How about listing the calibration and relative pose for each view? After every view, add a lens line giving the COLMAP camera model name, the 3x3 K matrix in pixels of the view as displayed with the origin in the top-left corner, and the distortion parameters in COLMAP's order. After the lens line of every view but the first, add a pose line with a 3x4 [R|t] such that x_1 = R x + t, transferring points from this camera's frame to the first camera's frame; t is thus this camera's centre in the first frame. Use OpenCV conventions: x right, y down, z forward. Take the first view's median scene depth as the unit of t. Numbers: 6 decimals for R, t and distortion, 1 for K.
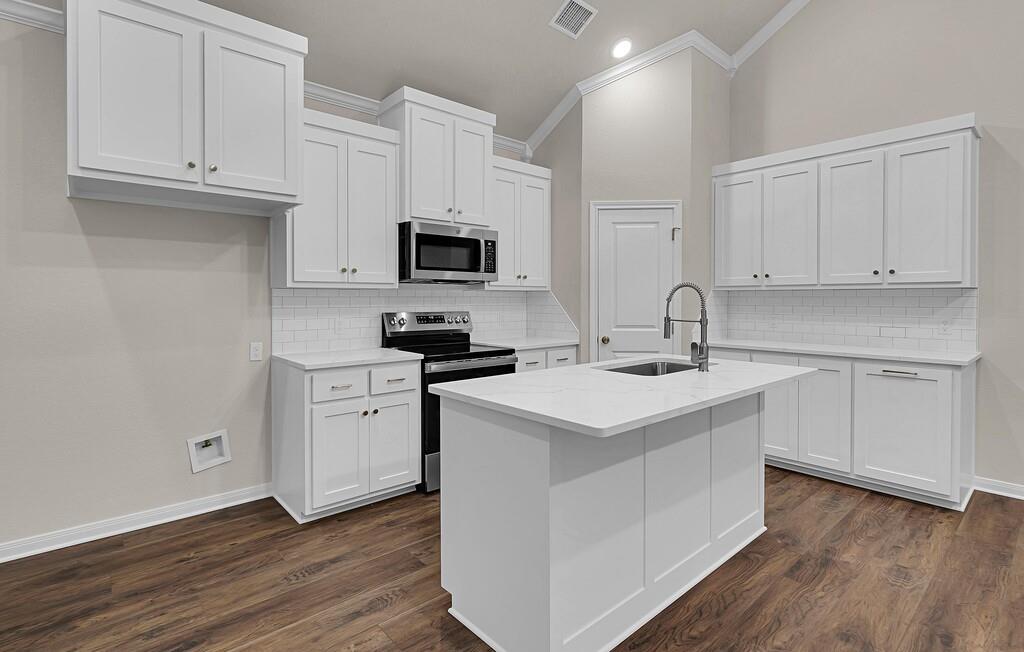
lens RADIAL K [[501.3, 0, 516.8], [0, 501.3, 301.8], [0, 0, 1]] dist [-0.003004, -0.000803]
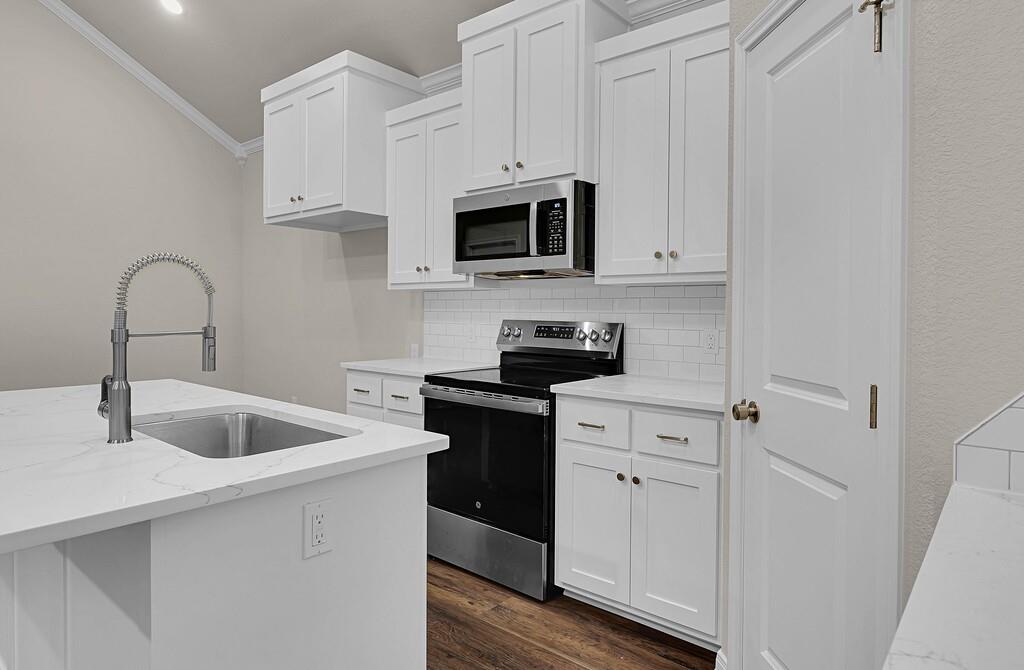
lens RADIAL K [[646.6, 0, 444.3], [0, 646.6, 317.8], [0, 0, 1]] dist [-0.000571, 0.000710]
pose [[0.038107, 0.016795, -0.999133, 0.738779], [-0.008473, 0.999828, 0.016484, 0.003720], [0.999238, 0.007837, 0.038243, 0.896952]]
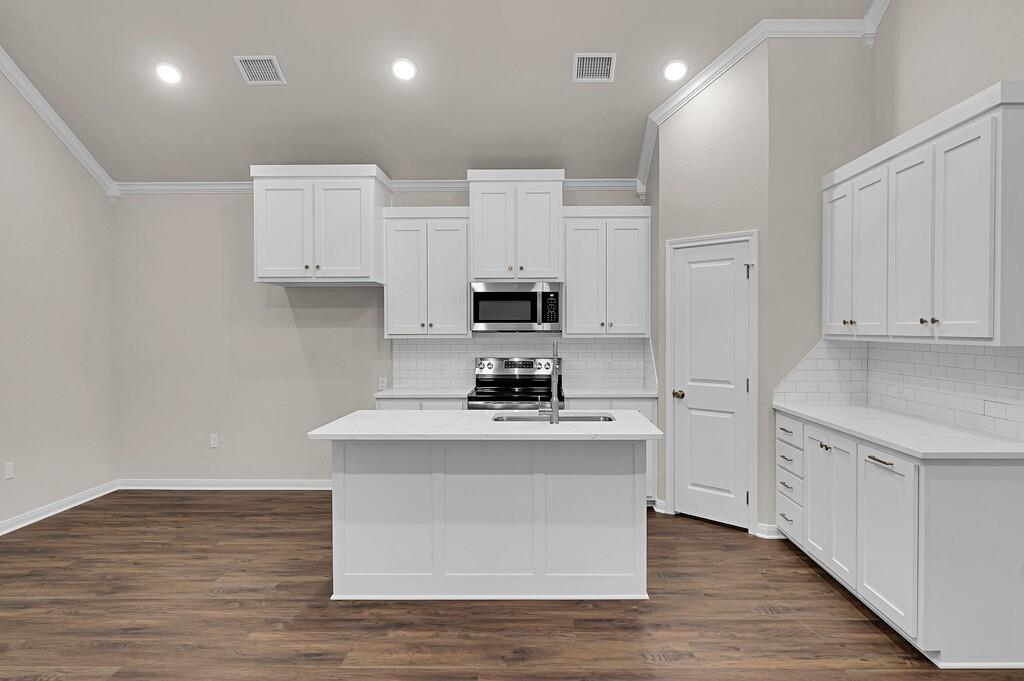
lens RADIAL K [[688.1, 0, 539.1], [0, 688.1, 339.9], [0, 0, 1]] dist [-0.008729, -0.003320]
pose [[0.718421, 0.011168, -0.695519, 0.997994], [-0.000107, 0.999873, 0.015945, -0.047741], [0.695609, -0.011381, 0.718331, -0.064703]]
